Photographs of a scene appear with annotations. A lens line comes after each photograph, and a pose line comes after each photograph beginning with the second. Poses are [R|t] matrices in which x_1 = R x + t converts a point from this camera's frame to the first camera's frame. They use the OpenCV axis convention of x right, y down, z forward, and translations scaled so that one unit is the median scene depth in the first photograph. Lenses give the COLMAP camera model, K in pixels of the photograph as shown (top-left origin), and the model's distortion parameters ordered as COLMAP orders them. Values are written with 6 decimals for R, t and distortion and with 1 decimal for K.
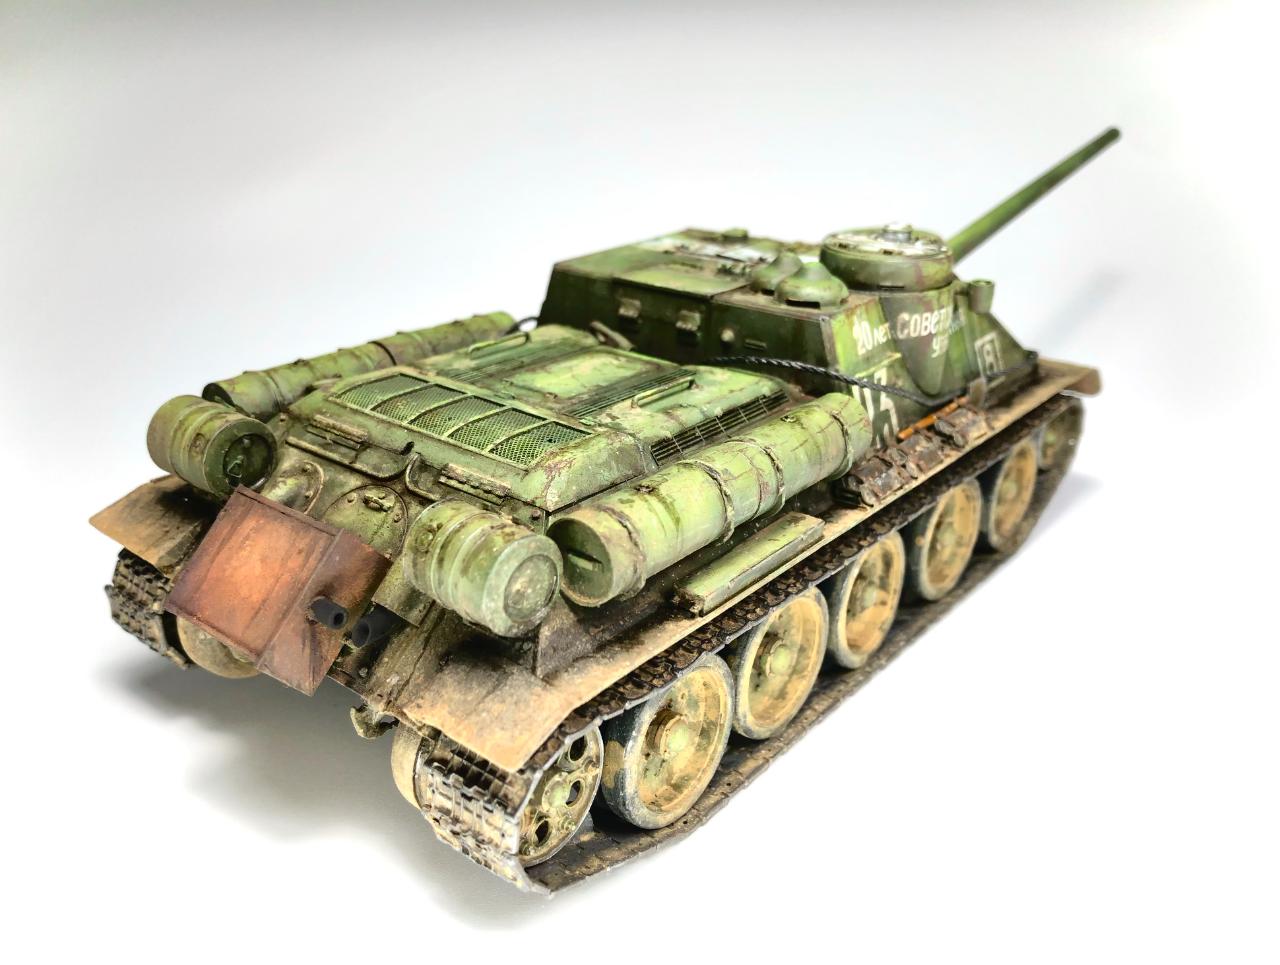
lens RADIAL K [[1127.3, 0, 623.9], [0, 1127.3, 498.3], [0, 0, 1]] dist [0.165345, -0.686084]
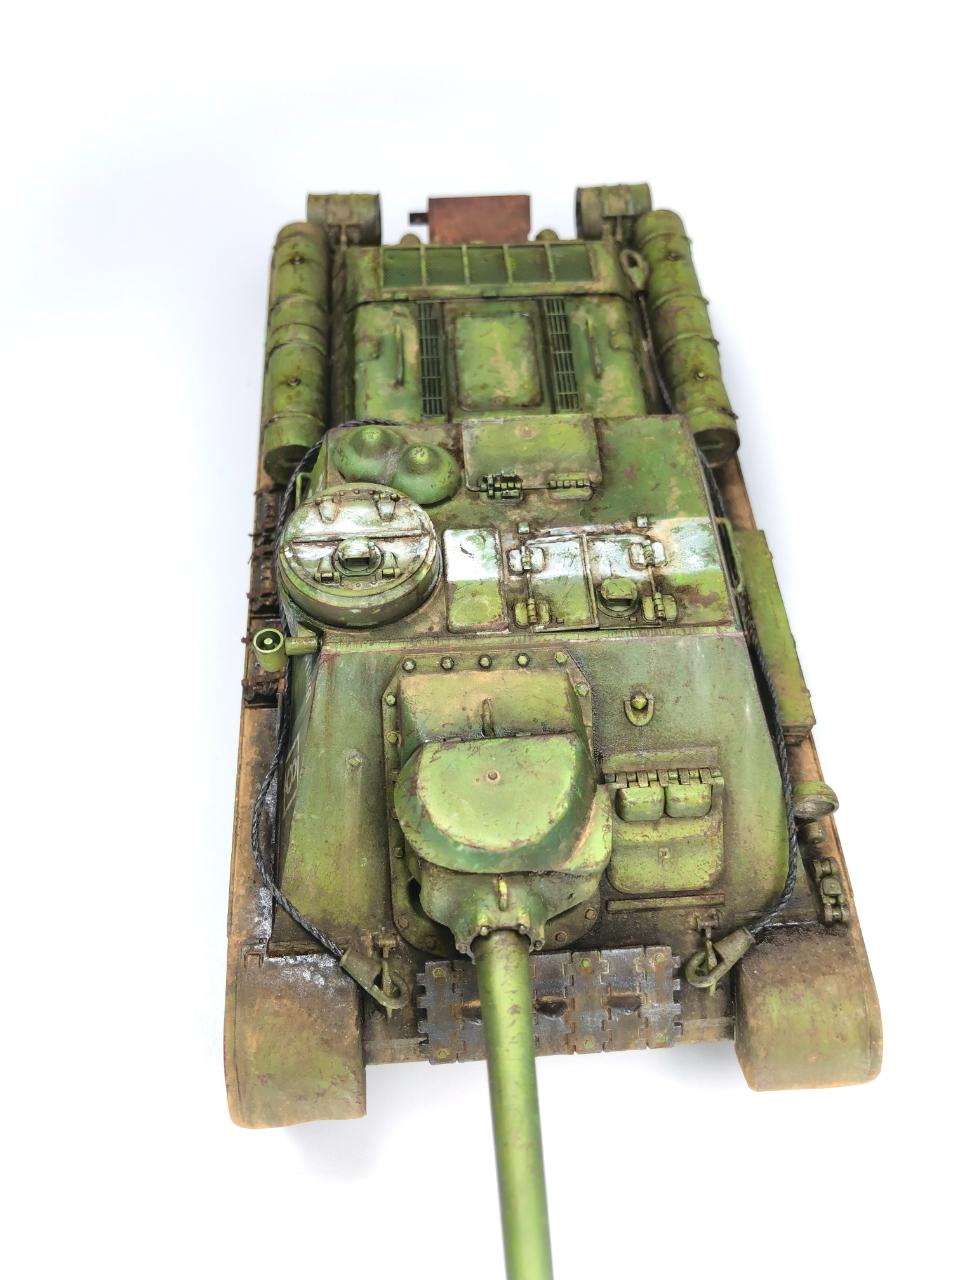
lens RADIAL K [[1076.7, 0, 480.0], [0, 1076.7, 640.0], [0, 0, 1]] dist [0.155693, -0.567267]
pose [[-0.725234, 0.566185, -0.391753, 0.588163], [-0.296154, 0.257132, 0.919878, -1.085783], [0.621554, 0.783146, -0.018803, 1.291088]]
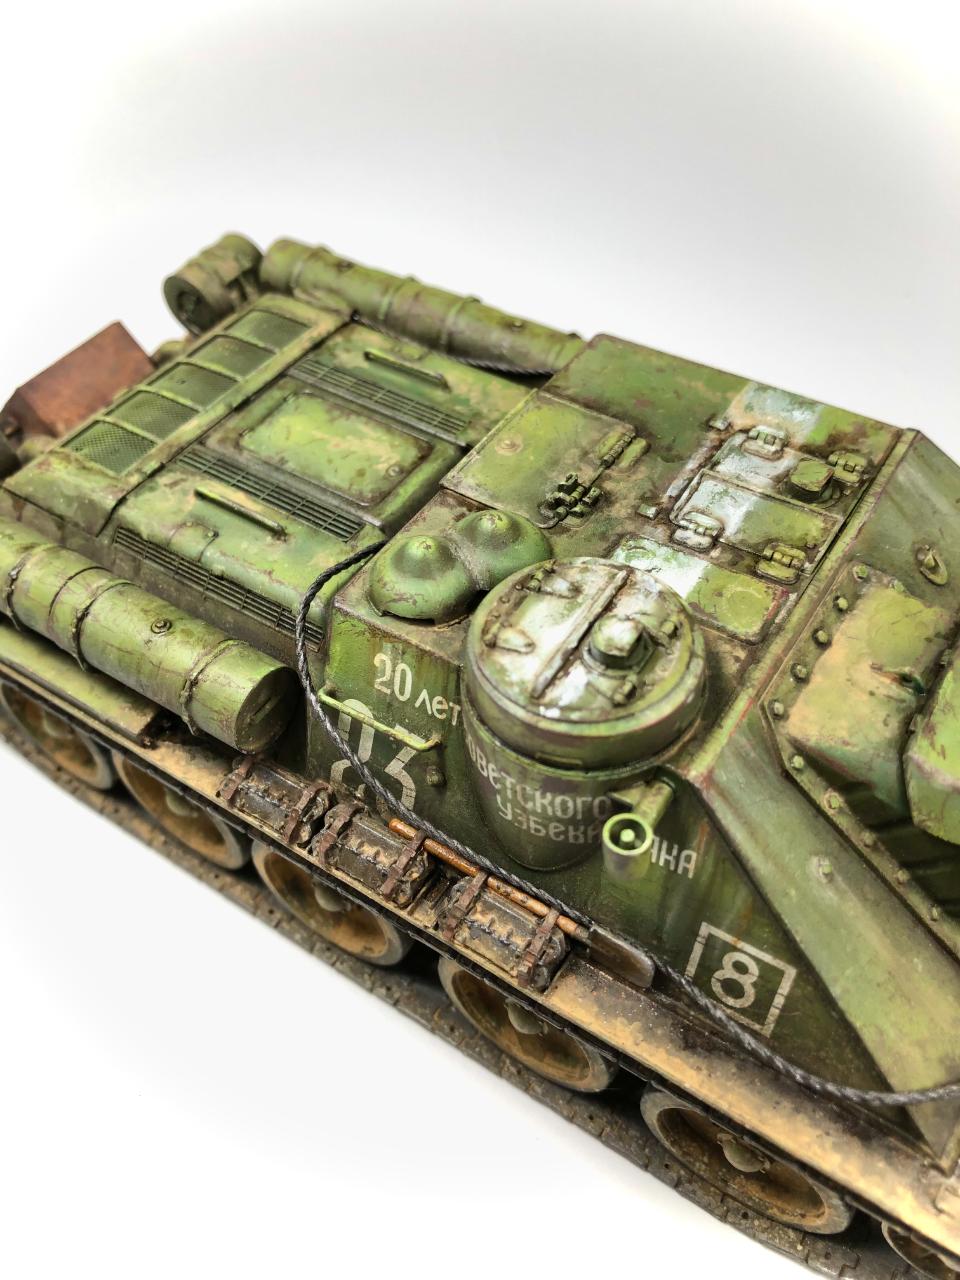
lens RADIAL K [[1076.7, 0, 480.0], [0, 1076.7, 640.0], [0, 0, 1]] dist [0.155693, -0.567267]
pose [[0.106740, 0.740826, -0.663161, 0.654054], [-0.367268, 0.649179, 0.666093, -0.627999], [0.923970, 0.172459, 0.341375, 0.890896]]
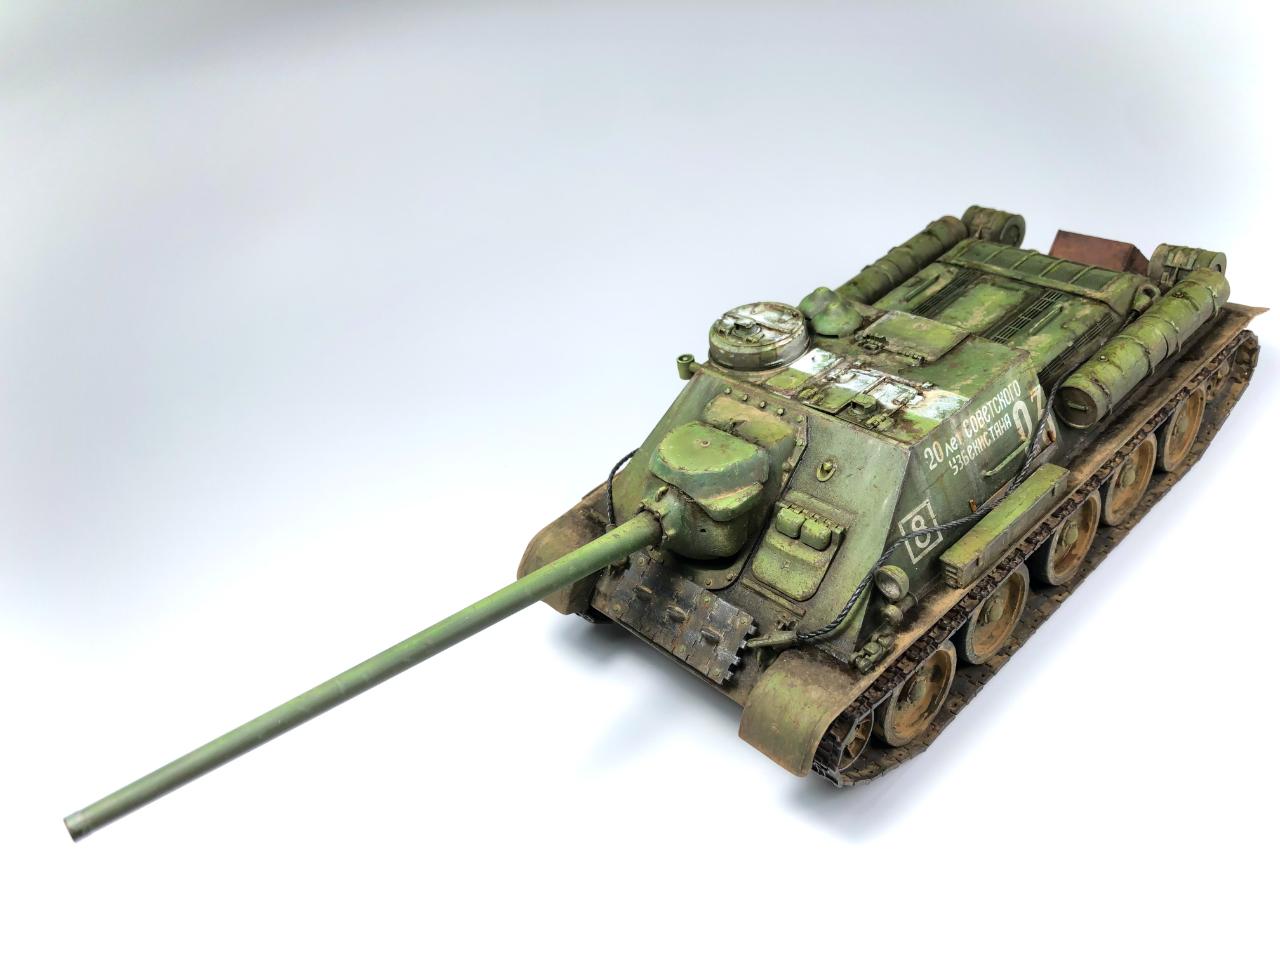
lens RADIAL K [[1076.7, 0, 640.0], [0, 1076.7, 480.0], [0, 0, 1]] dist [0.155693, -0.567267]
pose [[-0.977241, 0.055953, 0.204622, 0.131087], [0.206226, 0.476633, 0.854571, -1.436009], [-0.049714, 0.877320, -0.477324, 2.036139]]
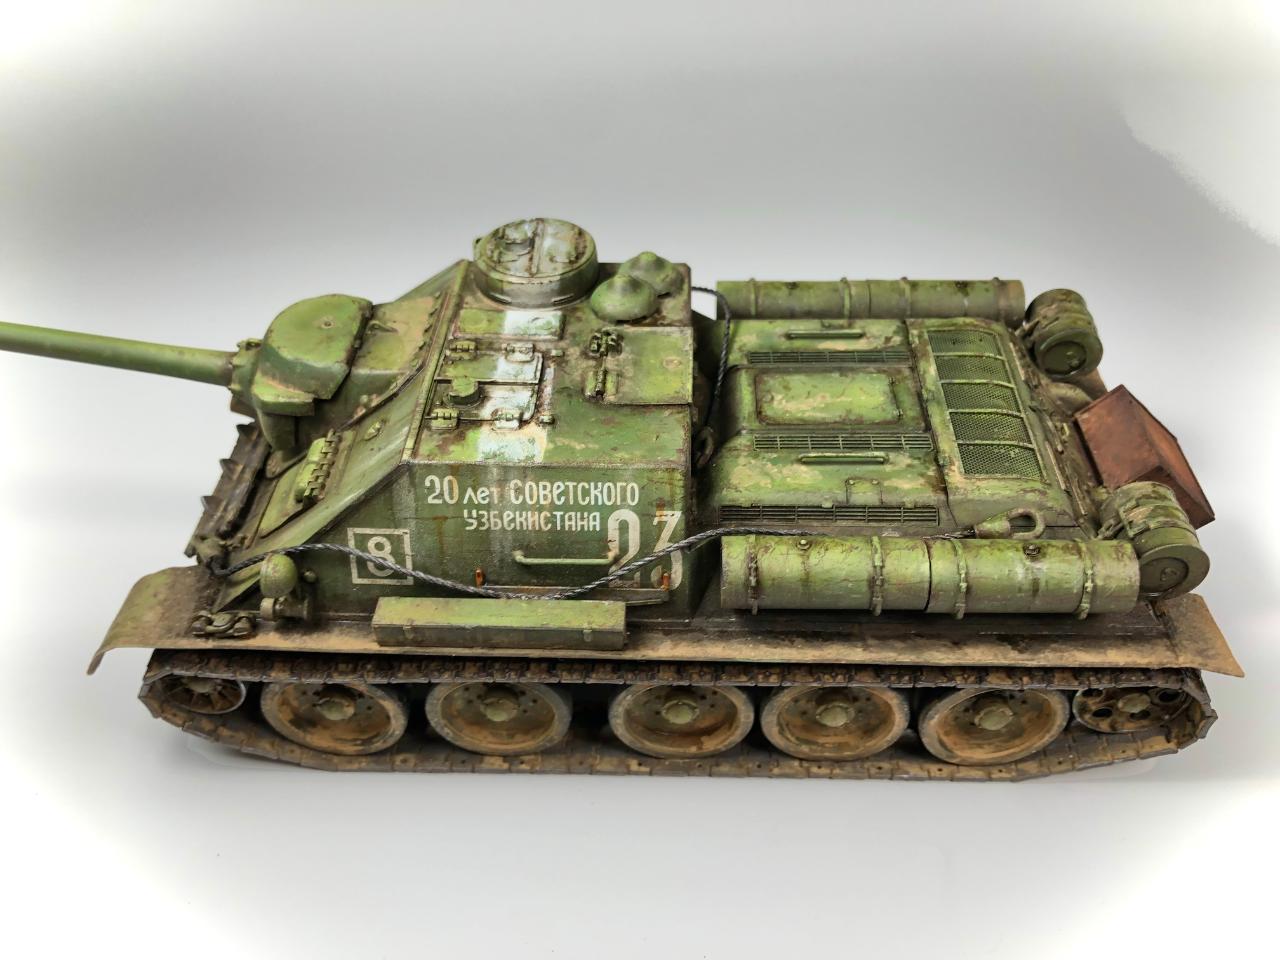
lens RADIAL K [[1076.7, 0, 640.0], [0, 1076.7, 480.0], [0, 0, 1]] dist [0.155693, -0.567267]
pose [[-0.611213, -0.533095, 0.585003, -0.611010], [0.332182, 0.498100, 0.800969, -1.018591], [-0.718383, 0.683890, -0.127361, 1.382852]]
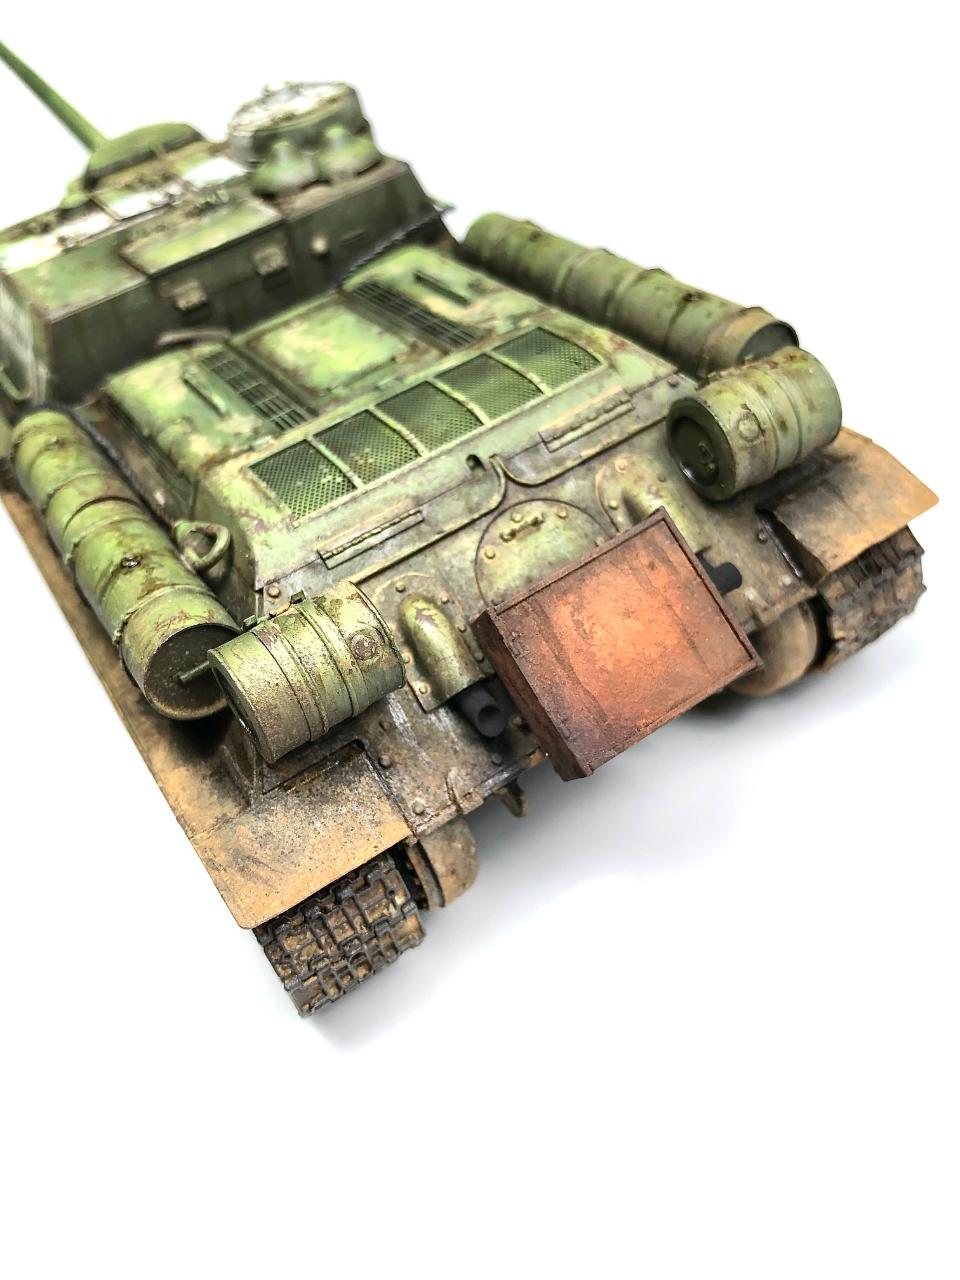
lens RADIAL K [[1127.3, 0, 481.1], [0, 1127.3, 596.6], [0, 0, 1]] dist [0.165345, -0.686084]
pose [[0.293714, -0.662338, 0.689232, -0.726480], [0.562812, 0.702632, 0.435375, -0.292605], [-0.772641, 0.260032, 0.579145, 0.508681]]
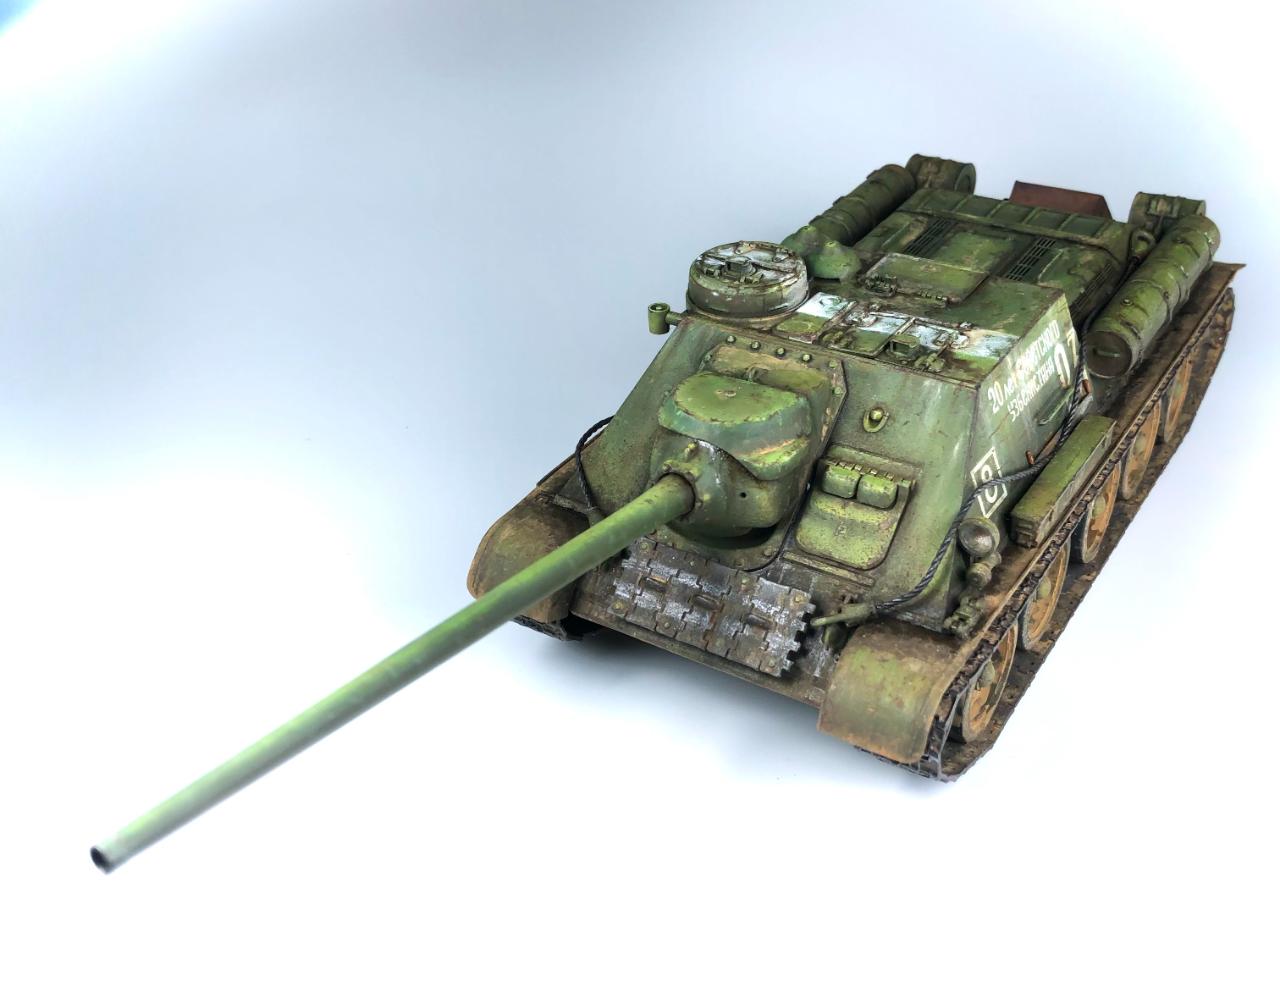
lens RADIAL K [[1423.5, 0, 640.0], [0, 1423.5, 502.0], [0, 0, 1]] dist [0.201355, -0.815570]
pose [[-0.992774, 0.100253, -0.065945, 0.517797], [-0.002916, 0.529238, 0.848469, -1.479415], [0.119963, 0.842530, -0.525121, 2.202427]]
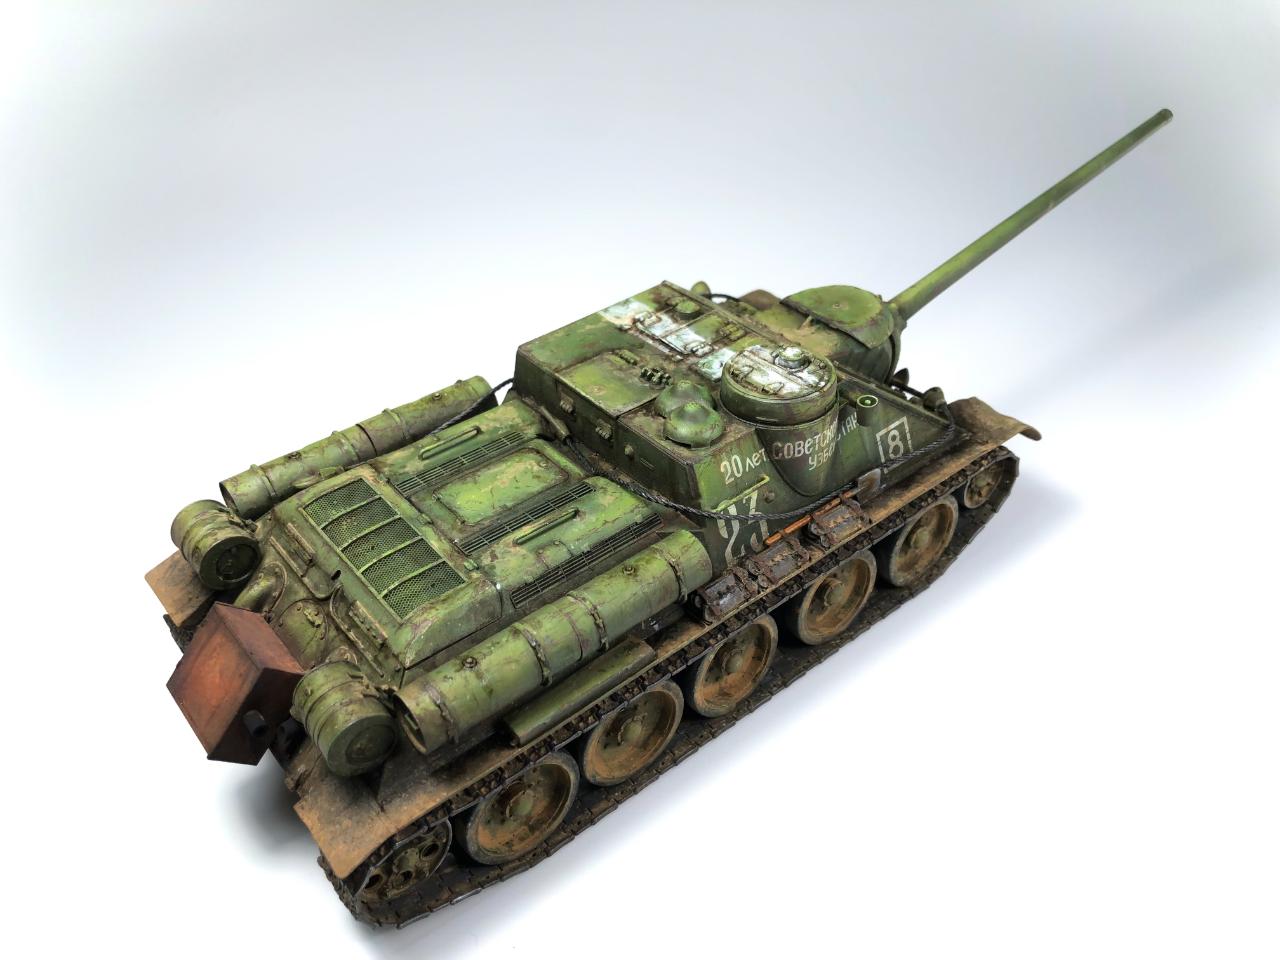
lens RADIAL K [[1076.7, 0, 640.0], [0, 1076.7, 480.0], [0, 0, 1]] dist [0.155693, -0.567267]
pose [[0.978726, 0.079611, -0.189096, 0.354015], [-0.031151, 0.968626, 0.246564, -0.434419], [0.202792, -0.235428, 0.950499, -0.102040]]
